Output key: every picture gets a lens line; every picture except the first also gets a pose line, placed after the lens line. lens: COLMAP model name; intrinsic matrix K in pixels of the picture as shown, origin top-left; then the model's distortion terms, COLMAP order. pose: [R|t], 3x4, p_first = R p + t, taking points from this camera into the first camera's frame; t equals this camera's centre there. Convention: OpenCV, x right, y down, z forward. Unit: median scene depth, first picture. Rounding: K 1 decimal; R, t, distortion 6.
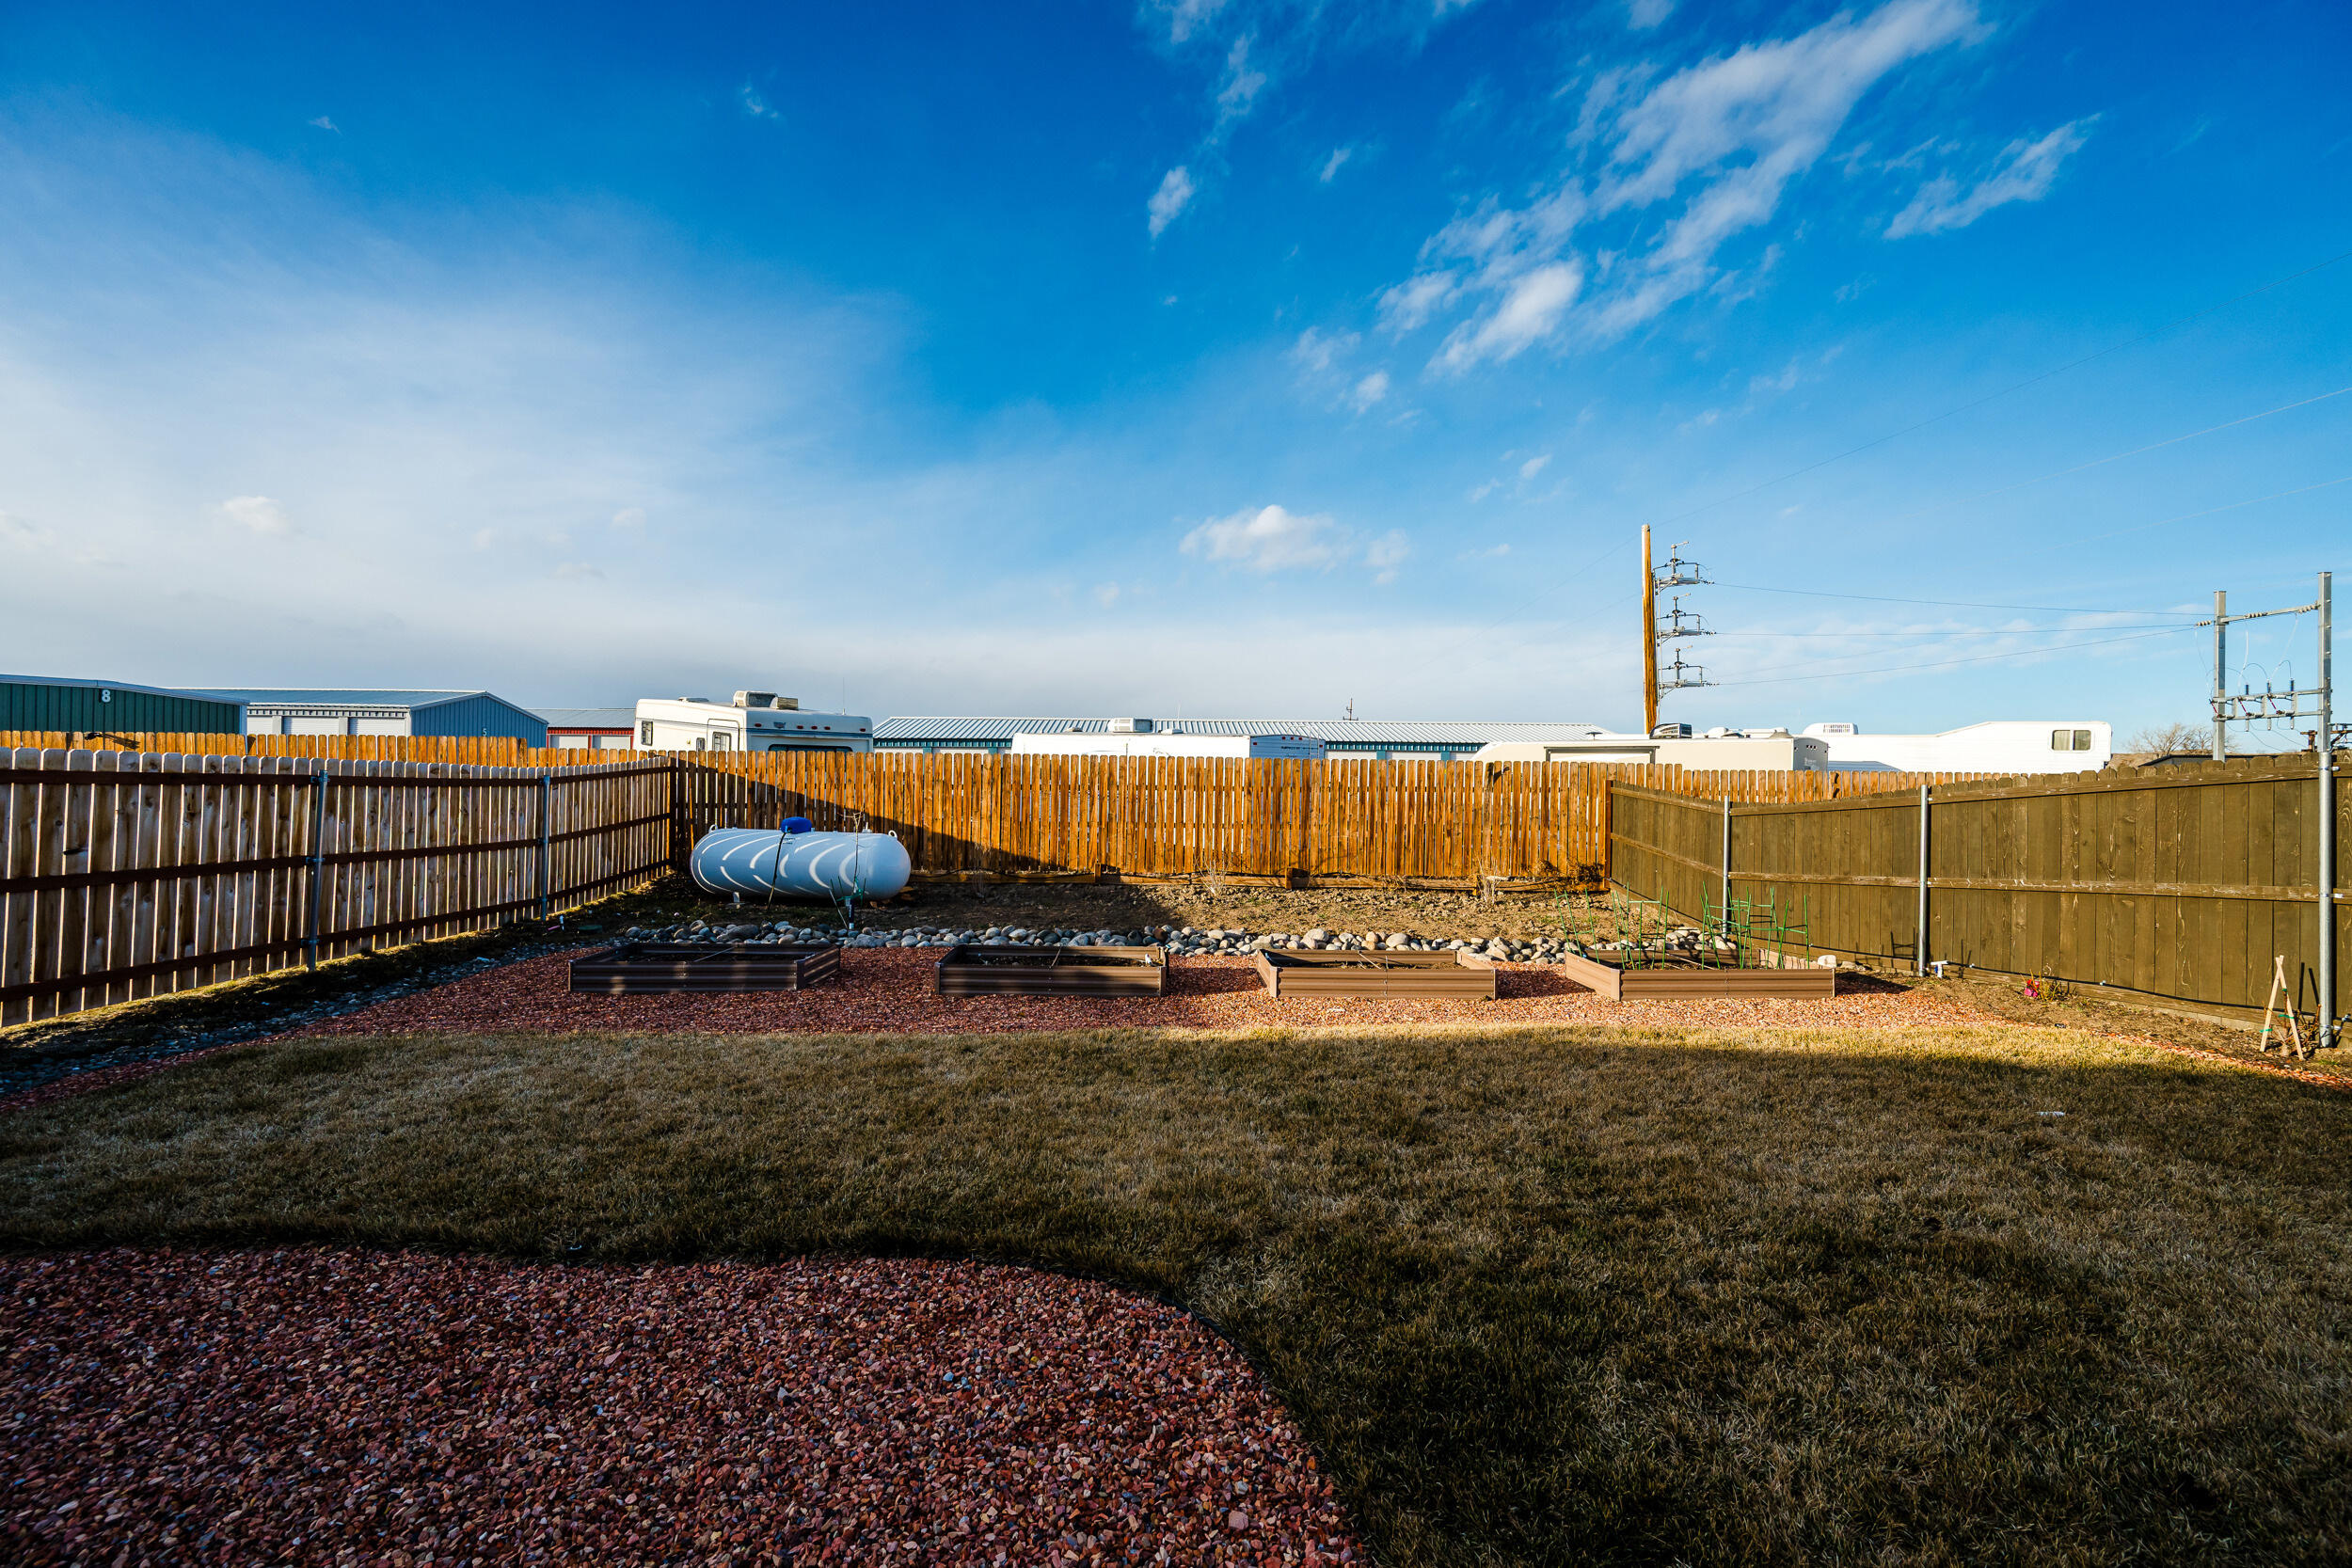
lens RADIAL K [[911.8, 0, 1173.2], [0, 911.8, 773.3], [0, 0, 1]] dist [-0.003240, -0.000737]
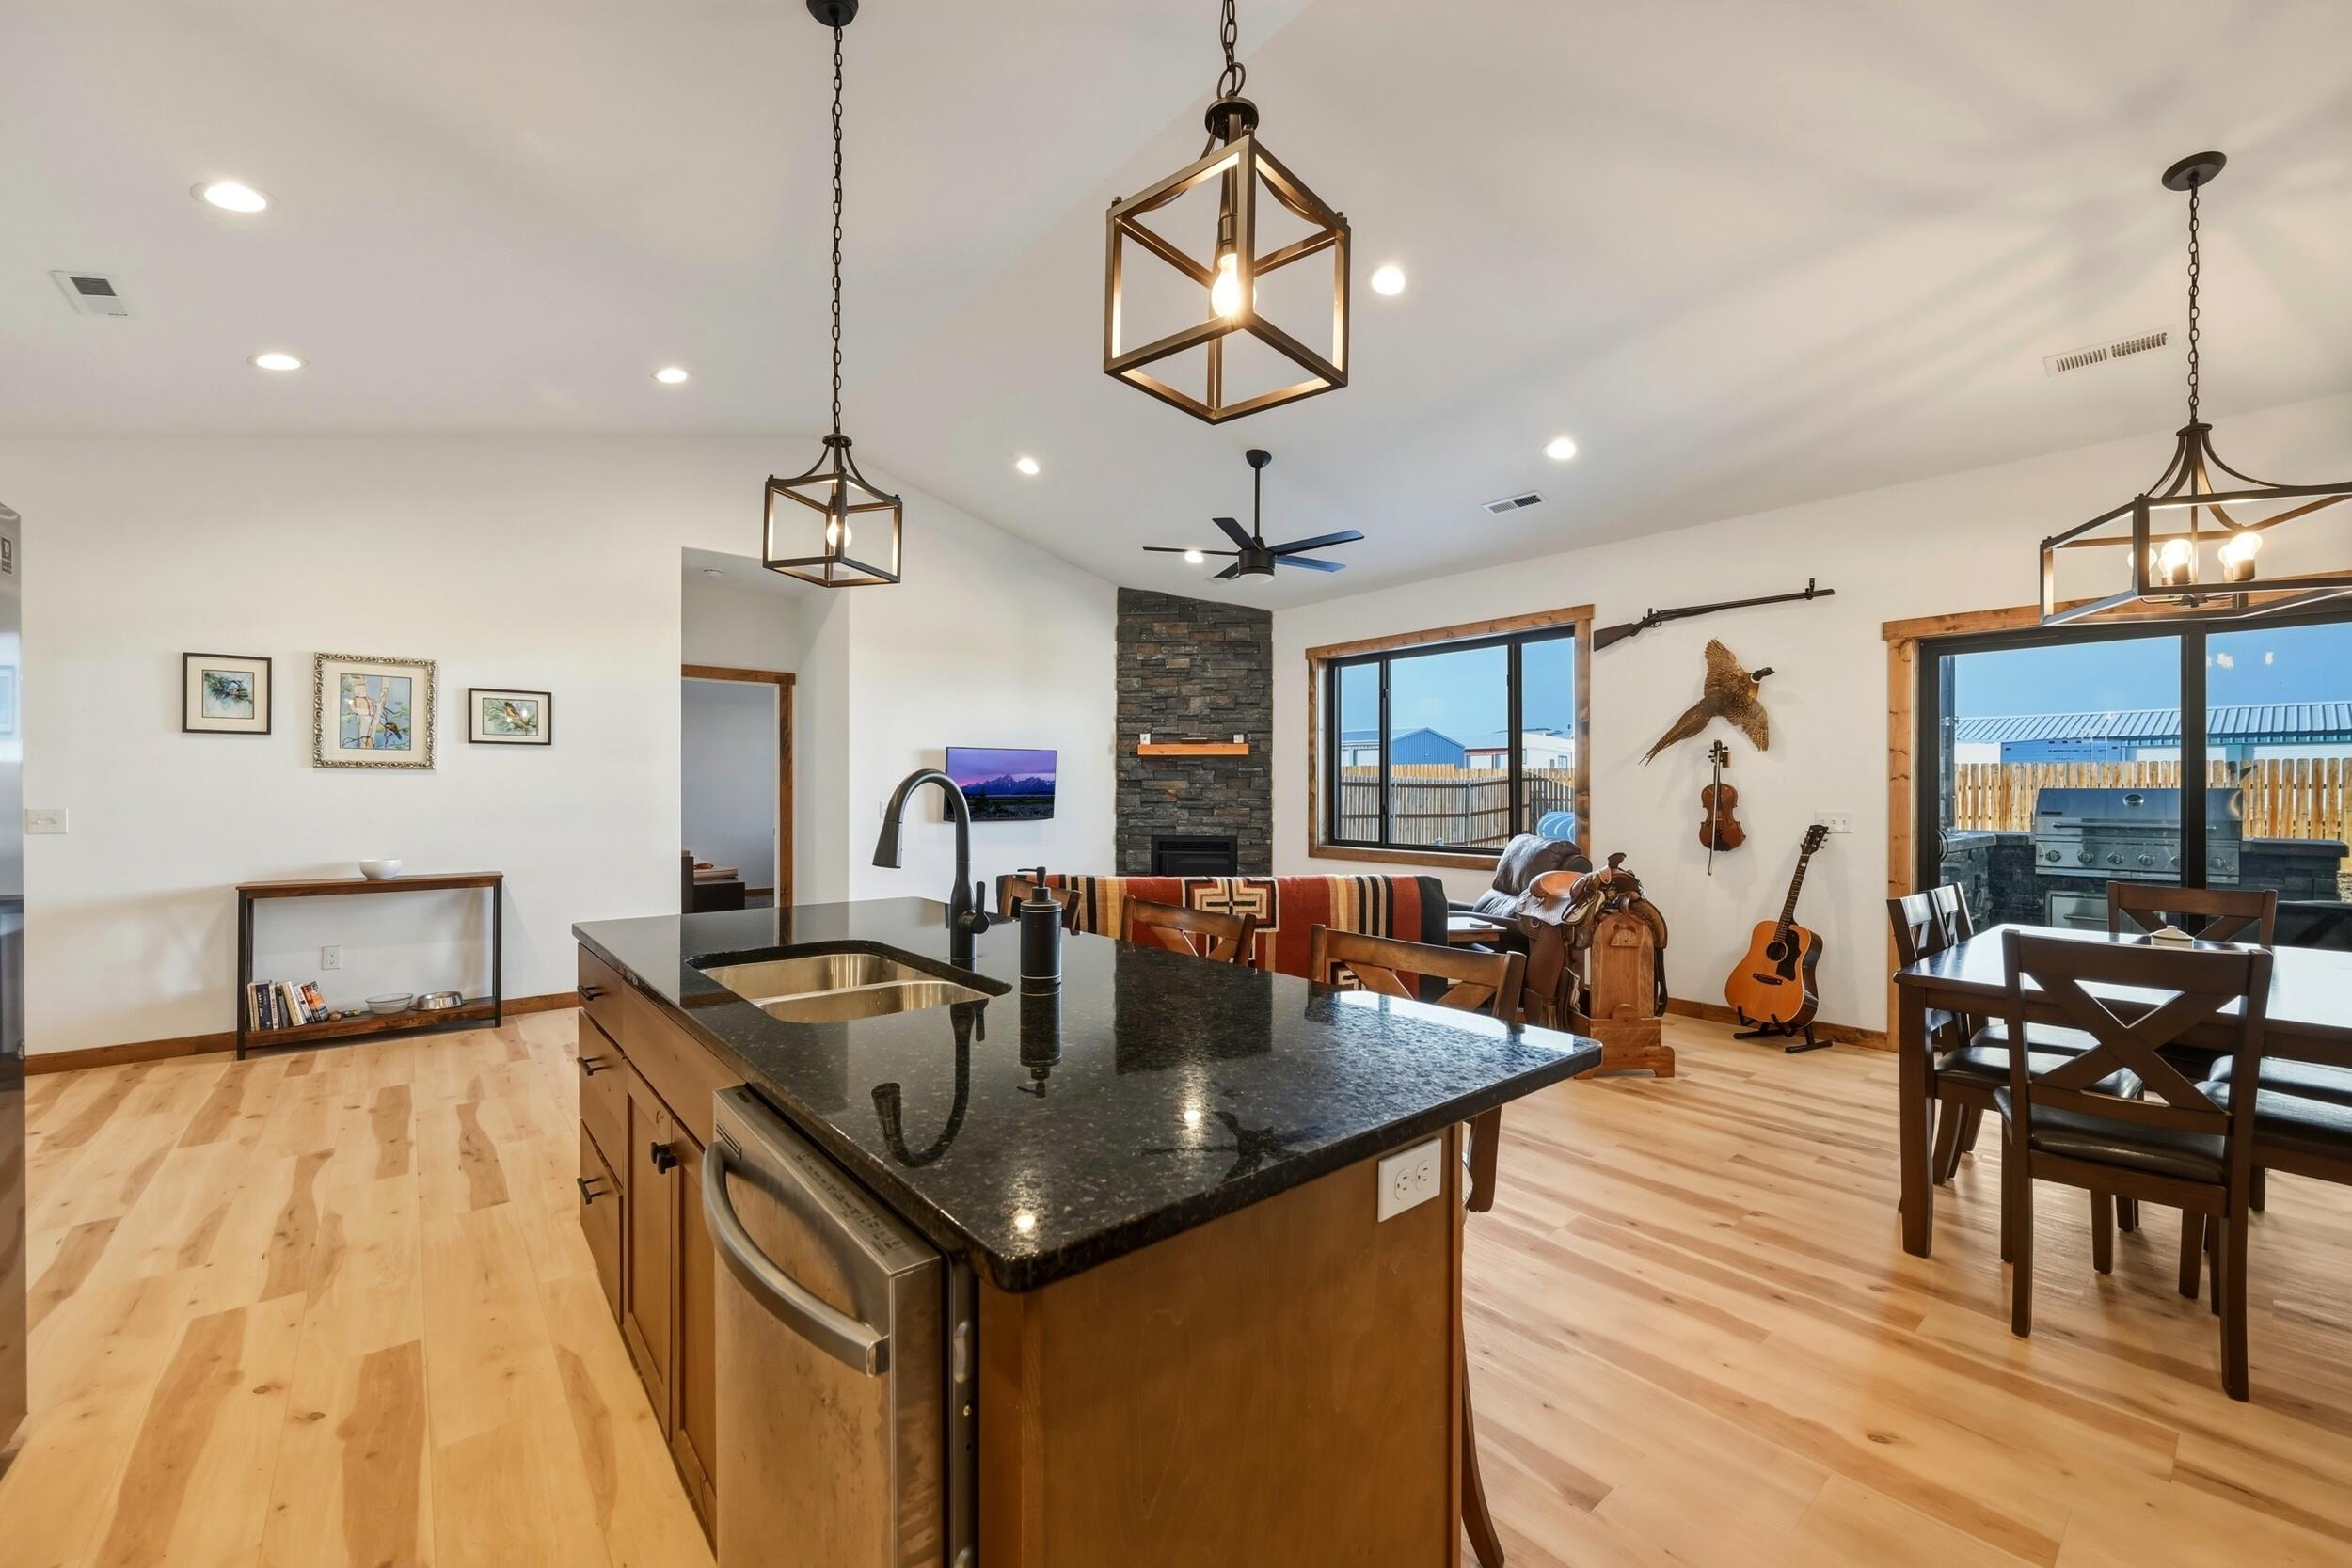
lens RADIAL K [[911.8, 0, 1181.1], [0, 911.8, 783.0], [0, 0, 1]] dist [-0.003240, -0.000737]
pose [[0.619666, -0.012091, -0.784773, 0.423593], [0.010931, 0.999917, -0.006774, 0.007330], [0.784790, -0.004381, 0.619746, -0.634249]]
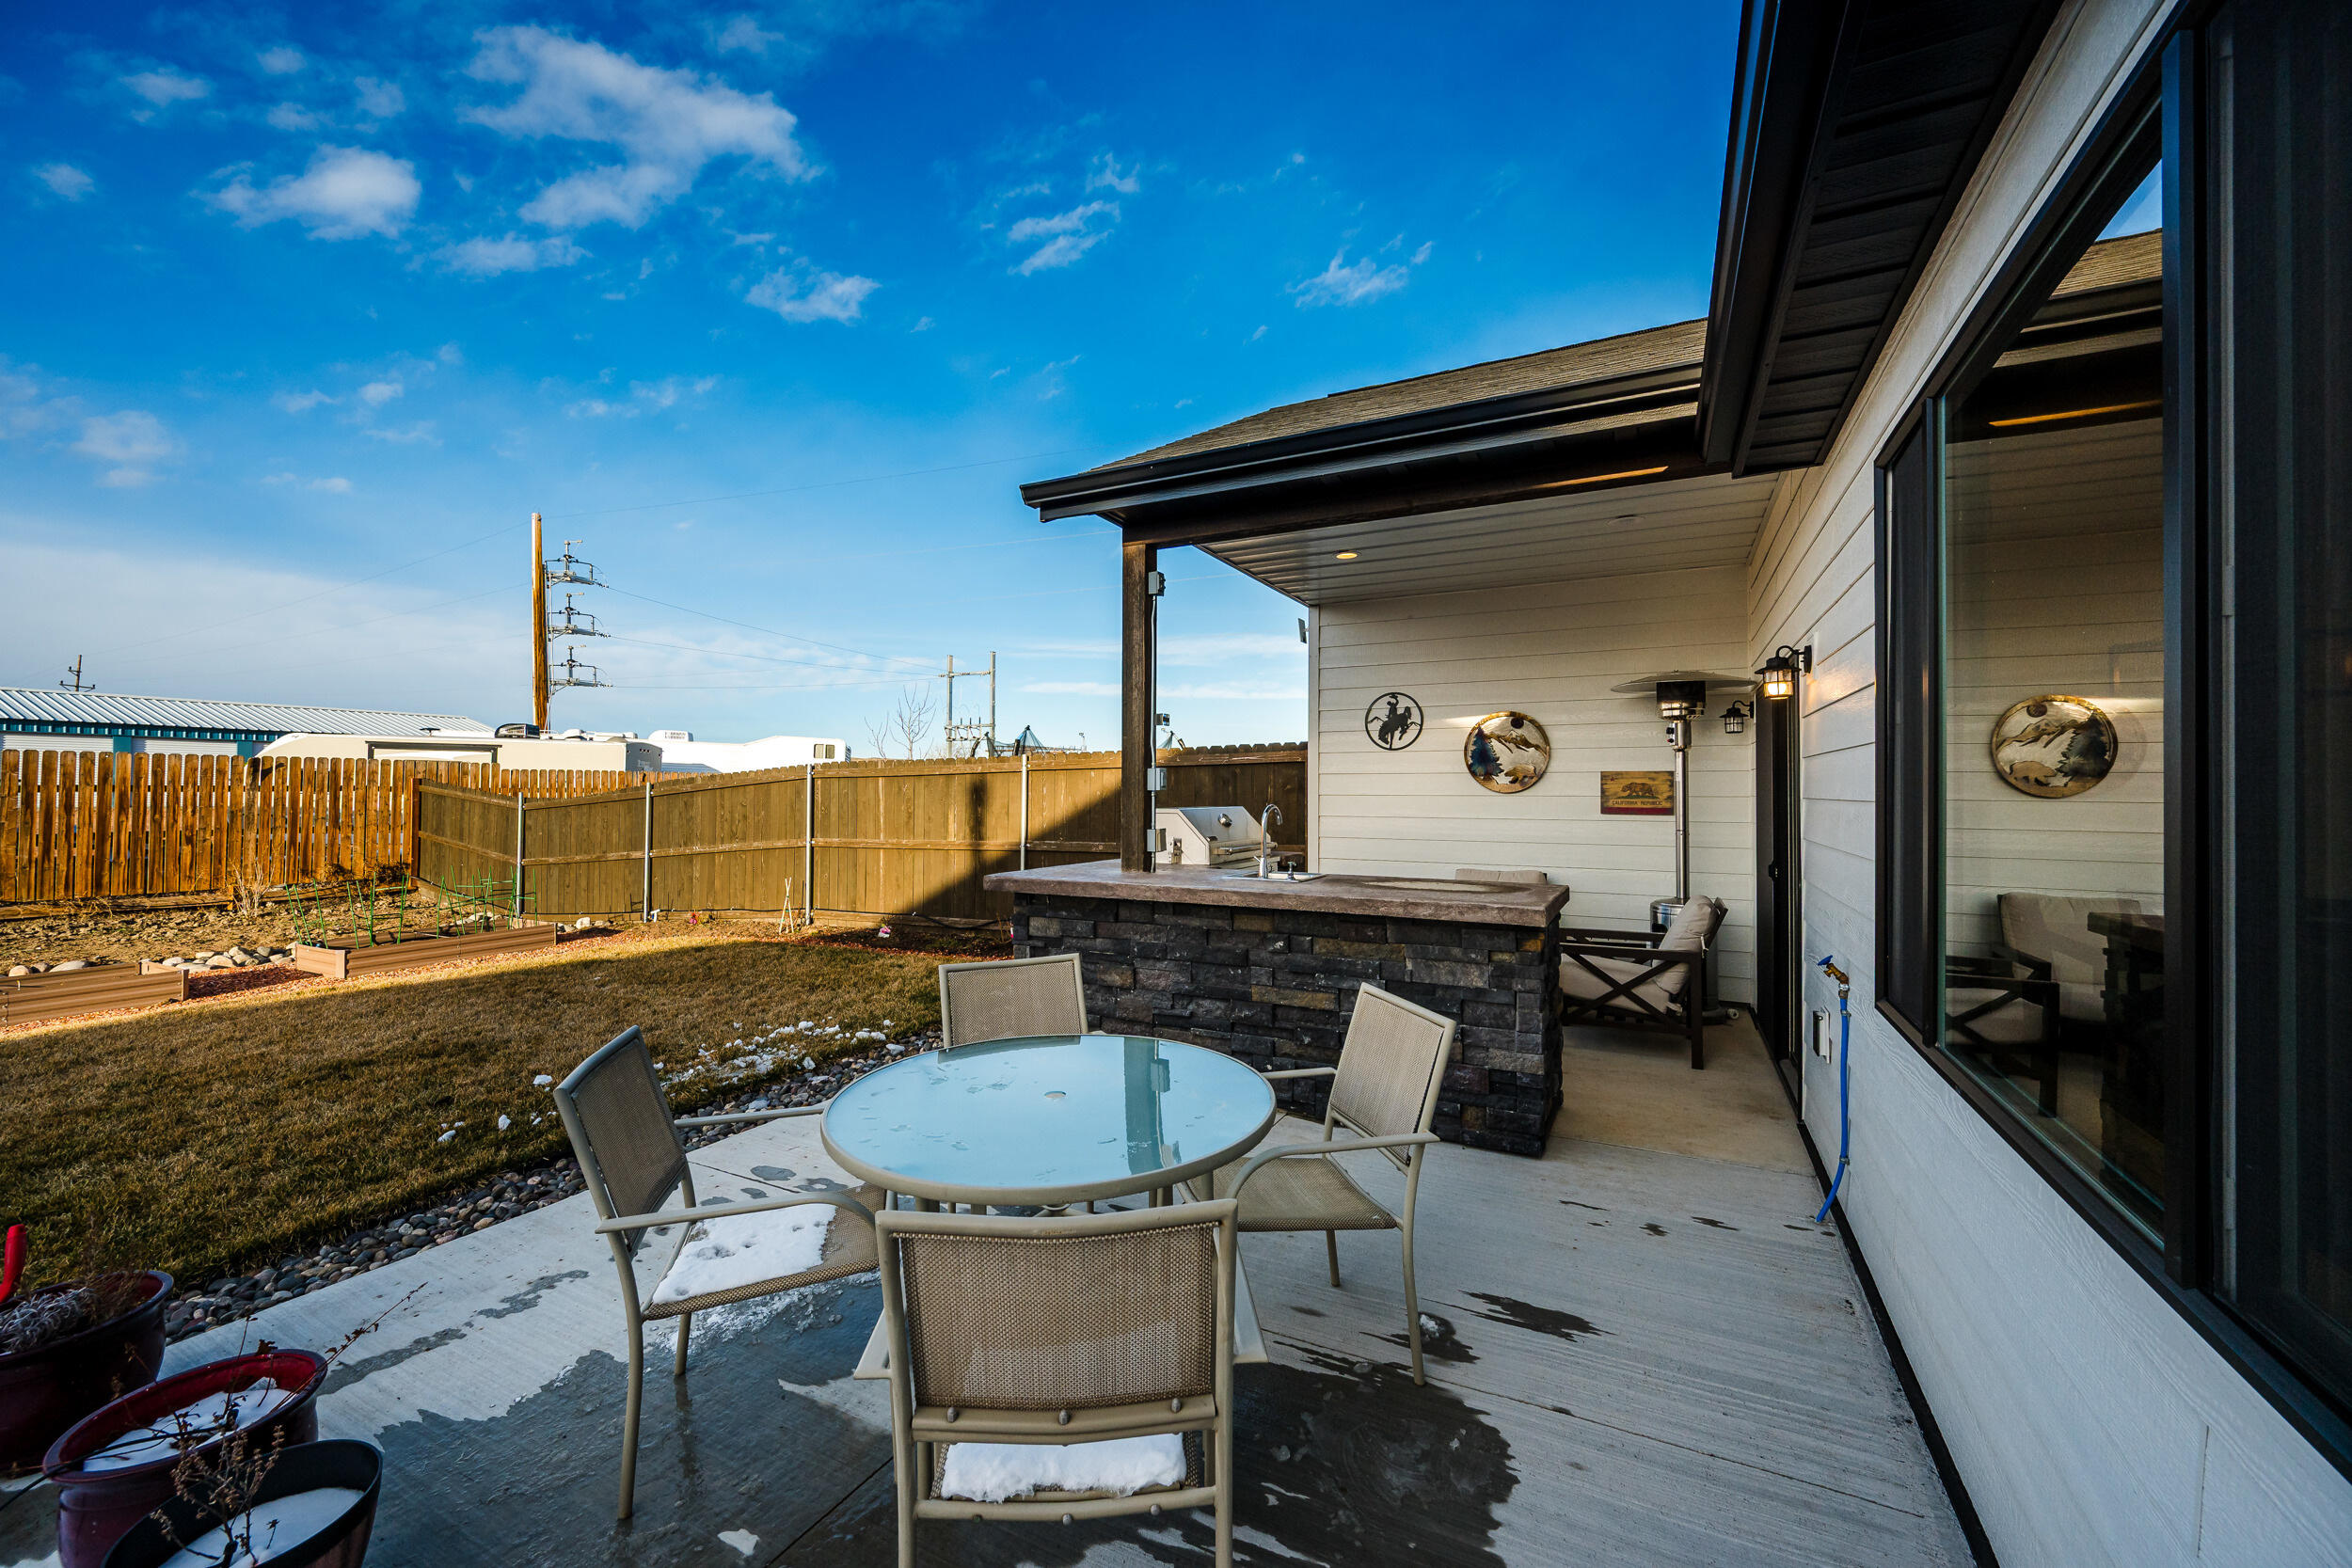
lens RADIAL K [[911.8, 0, 1174.3], [0, 911.8, 781.2], [0, 0, 1]] dist [-0.003240, -0.000737]
pose [[0.481815, 0.001010, 0.876272, 0.005666], [-0.009754, 0.999944, 0.004211, -0.001663], [-0.876219, -0.010576, 0.481797, -0.208953]]
